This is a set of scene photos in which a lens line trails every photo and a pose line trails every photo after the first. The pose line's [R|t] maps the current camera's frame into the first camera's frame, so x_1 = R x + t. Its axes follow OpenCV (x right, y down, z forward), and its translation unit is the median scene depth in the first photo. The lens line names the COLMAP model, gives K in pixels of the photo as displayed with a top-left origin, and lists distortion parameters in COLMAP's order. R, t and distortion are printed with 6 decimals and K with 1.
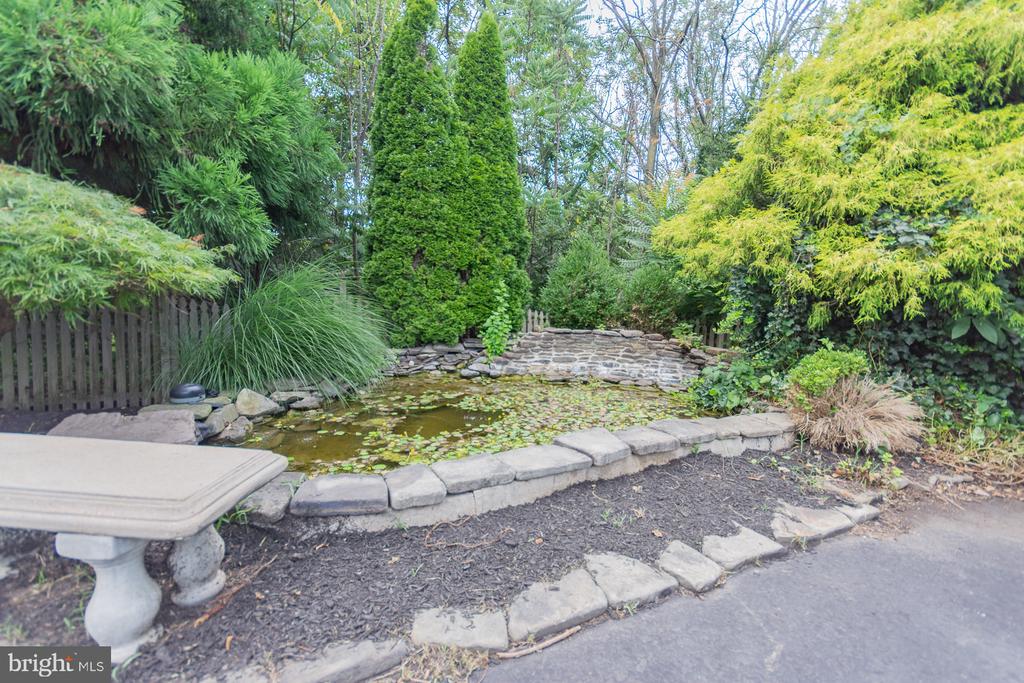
lens RADIAL K [[453.1, 0, 514.0], [0, 453.1, 345.0], [0, 0, 1]] dist [0.006952, -0.000276]
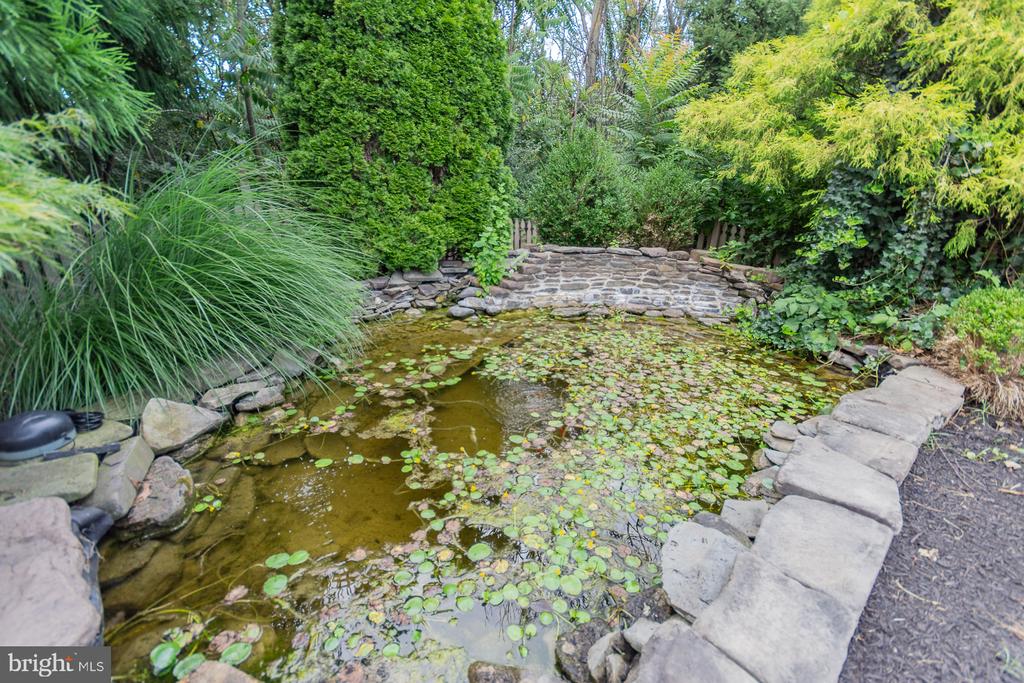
lens RADIAL K [[453.1, 0, 514.0], [0, 453.1, 345.0], [0, 0, 1]] dist [0.006952, -0.000276]
pose [[0.976914, -0.068147, 0.202471, -0.164235], [0.021691, 0.974500, 0.223336, -0.049166], [-0.212528, -0.213788, 0.953481, 0.238113]]
